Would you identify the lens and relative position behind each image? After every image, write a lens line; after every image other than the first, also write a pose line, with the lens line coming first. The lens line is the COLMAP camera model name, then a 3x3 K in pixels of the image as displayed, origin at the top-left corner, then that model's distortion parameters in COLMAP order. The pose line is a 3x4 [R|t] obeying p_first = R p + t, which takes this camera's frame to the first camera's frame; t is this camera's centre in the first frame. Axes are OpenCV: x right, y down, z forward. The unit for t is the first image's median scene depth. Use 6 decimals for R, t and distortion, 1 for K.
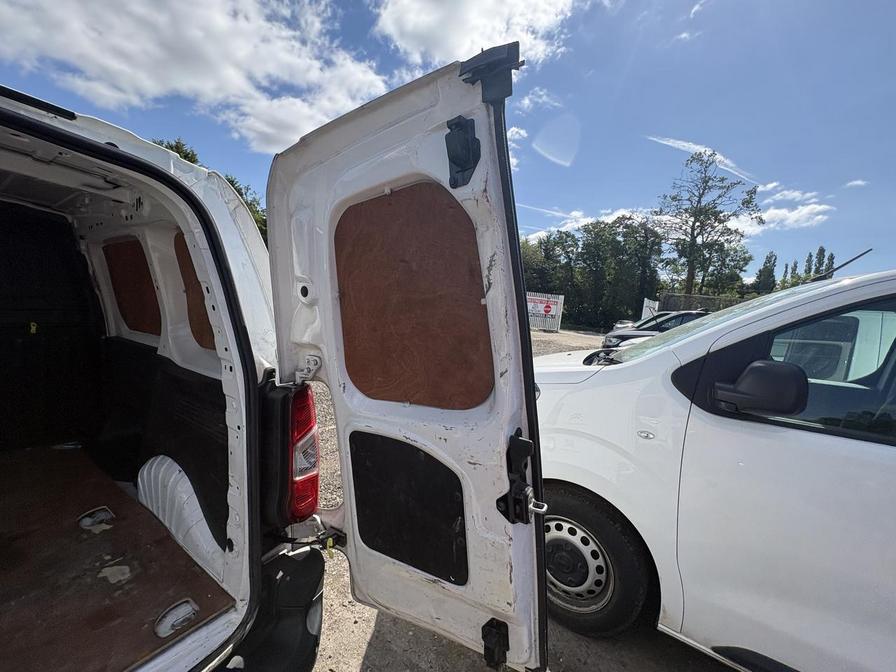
lens RADIAL K [[361.1, 0, 432.8], [0, 361.1, 334.0], [0, 0, 1]] dist [-0.002348, -0.000432]
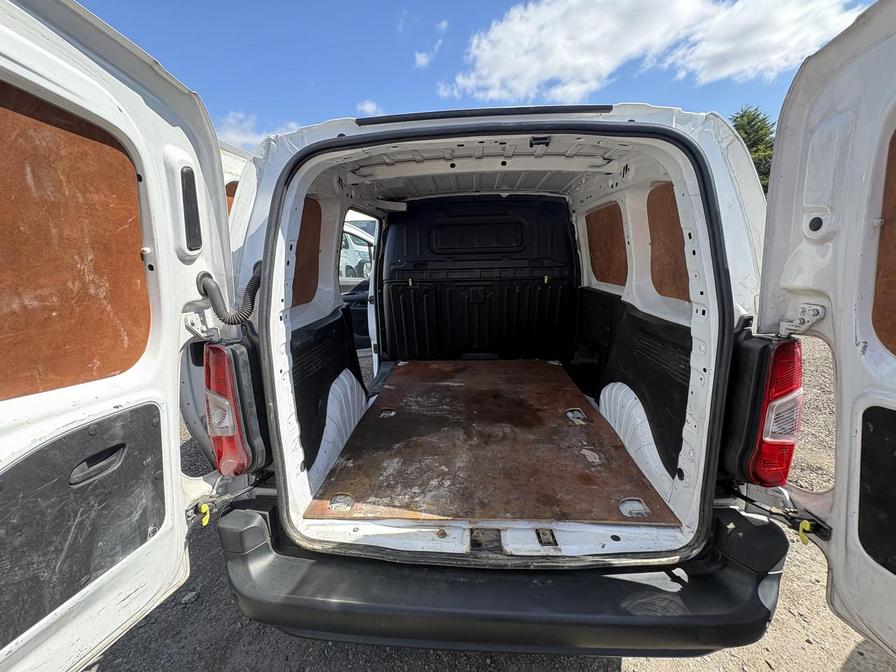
lens RADIAL K [[351.6, 0, 444.3], [0, 351.6, 336.2], [0, 0, 1]] dist [0.000313, 0.000109]
pose [[0.505824, 0.119624, -0.854302, -0.058923], [-0.014006, 0.991347, 0.130521, 0.037535], [0.862523, -0.054056, 0.503122, -0.129791]]
